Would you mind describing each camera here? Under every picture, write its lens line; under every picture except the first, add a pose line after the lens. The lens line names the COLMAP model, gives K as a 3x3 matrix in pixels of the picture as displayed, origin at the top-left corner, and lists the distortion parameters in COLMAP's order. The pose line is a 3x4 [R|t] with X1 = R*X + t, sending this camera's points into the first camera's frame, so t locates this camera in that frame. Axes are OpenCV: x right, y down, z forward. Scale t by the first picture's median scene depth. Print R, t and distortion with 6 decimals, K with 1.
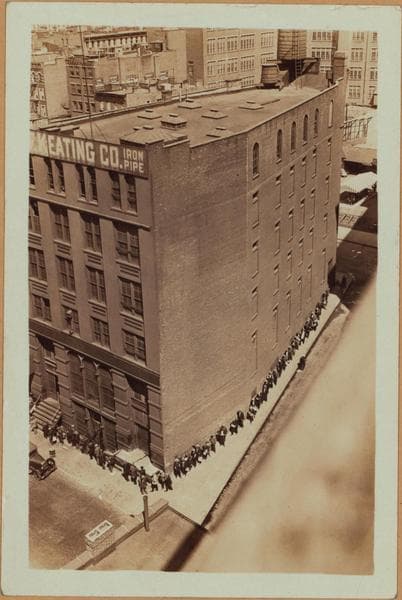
lens RADIAL K [[635.2, 0, 199.9], [0, 635.2, 222.5], [0, 0, 1]] dist [-0.002198, -0.006121]
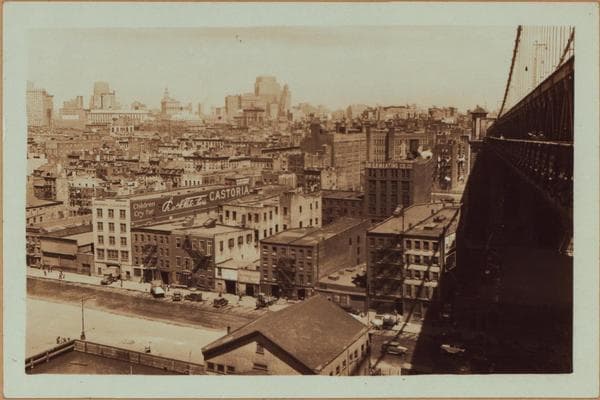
lens RADIAL K [[635.2, 0, 315.0], [0, 635.2, 199.2], [0, 0, 1]] dist [-0.002198, -0.006121]
pose [[0.973733, -0.000189, 0.227695, -1.600492], [0.052204, 0.973547, -0.222441, 0.987193], [-0.221629, 0.228485, 0.947985, -2.791292]]
